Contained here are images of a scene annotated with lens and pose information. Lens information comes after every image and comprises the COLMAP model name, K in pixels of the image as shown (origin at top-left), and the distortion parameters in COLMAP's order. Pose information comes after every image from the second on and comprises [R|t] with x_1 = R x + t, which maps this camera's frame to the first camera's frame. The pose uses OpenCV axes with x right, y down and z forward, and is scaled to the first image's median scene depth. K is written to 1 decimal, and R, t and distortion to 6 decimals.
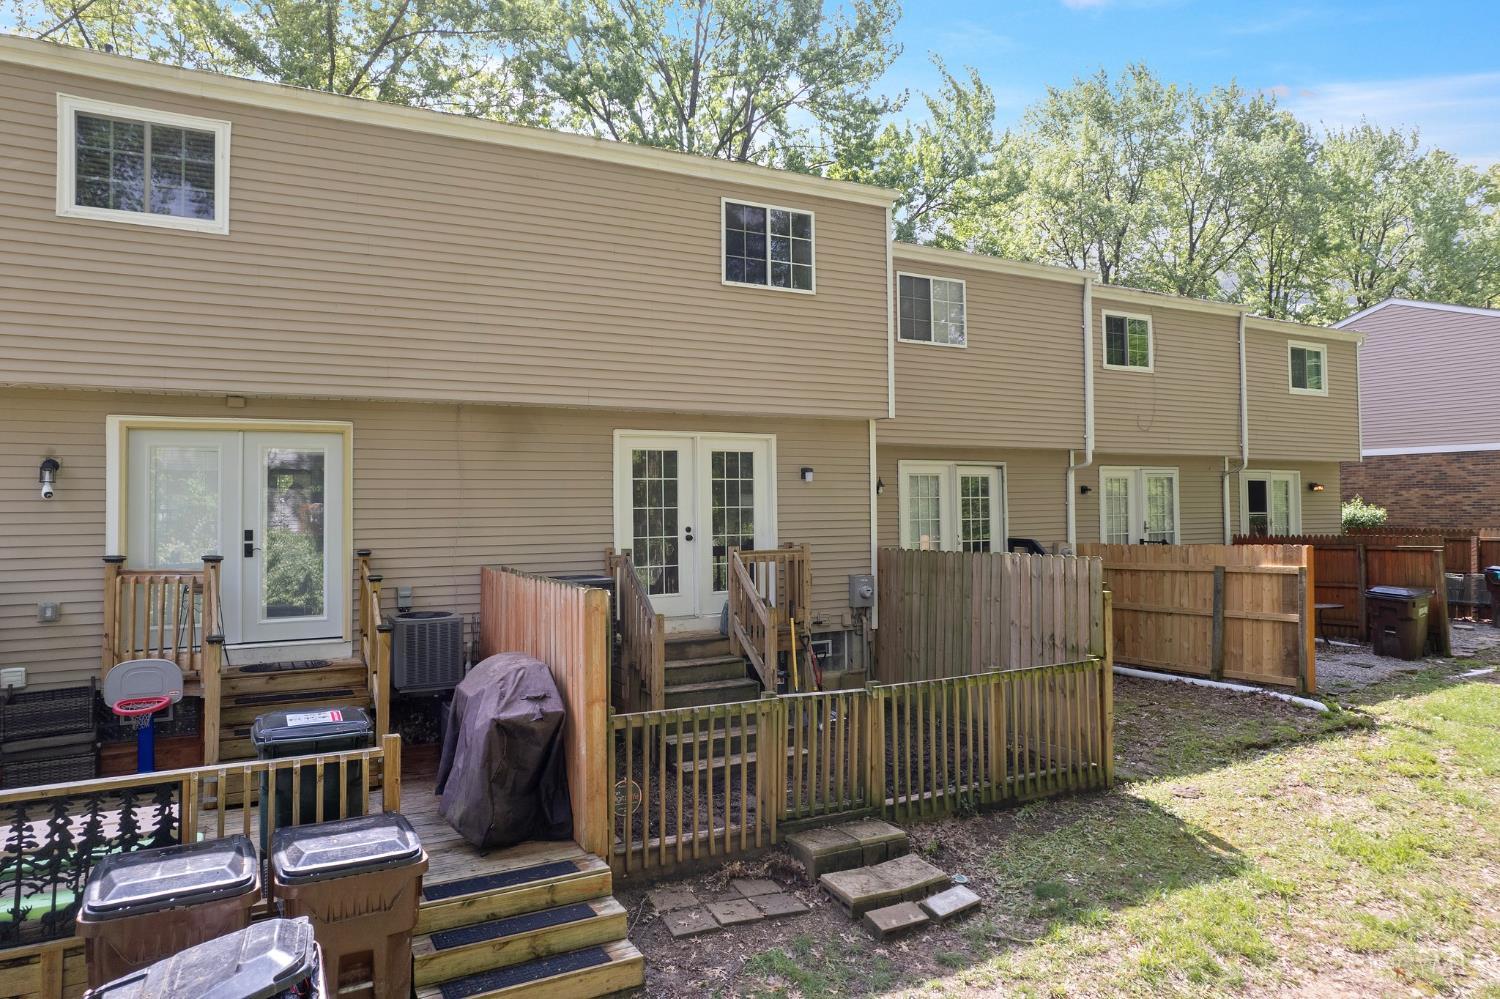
lens RADIAL K [[991.0, 0, 735.8], [0, 991.0, 461.9], [0, 0, 1]] dist [-0.060079, 0.044353]
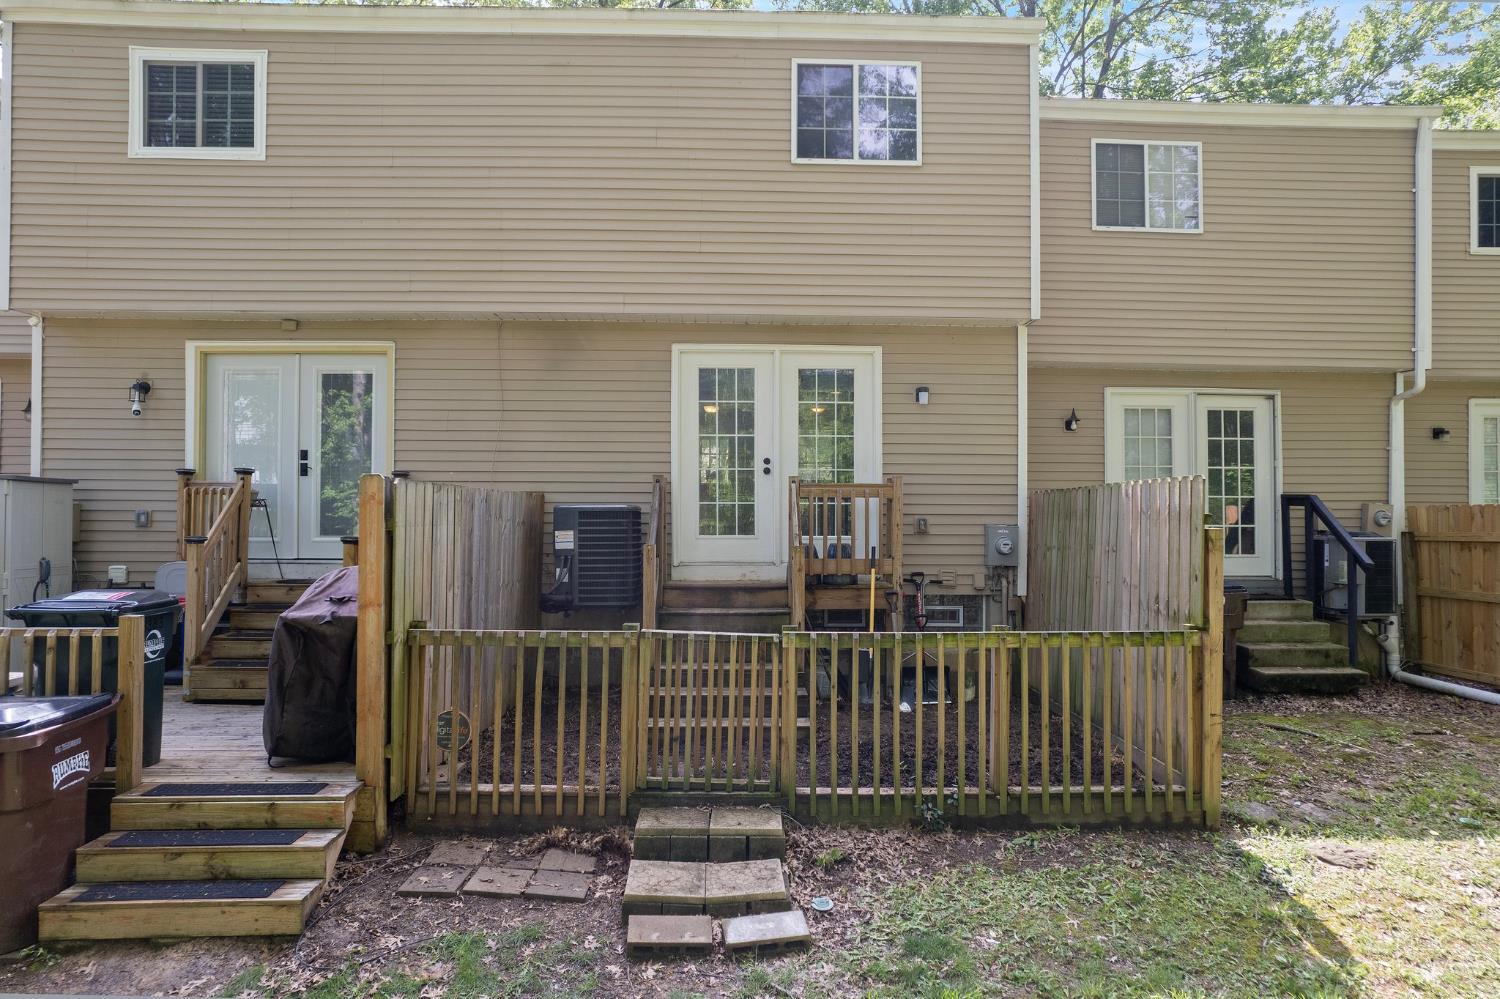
lens RADIAL K [[991.0, 0, 747.9], [0, 991.0, 497.2], [0, 0, 1]] dist [-0.060079, 0.044353]
pose [[0.894935, 0.011586, -0.446047, 0.406876], [0.001679, 0.999568, 0.029332, 0.095633], [0.446194, -0.026999, 0.894529, 0.297590]]
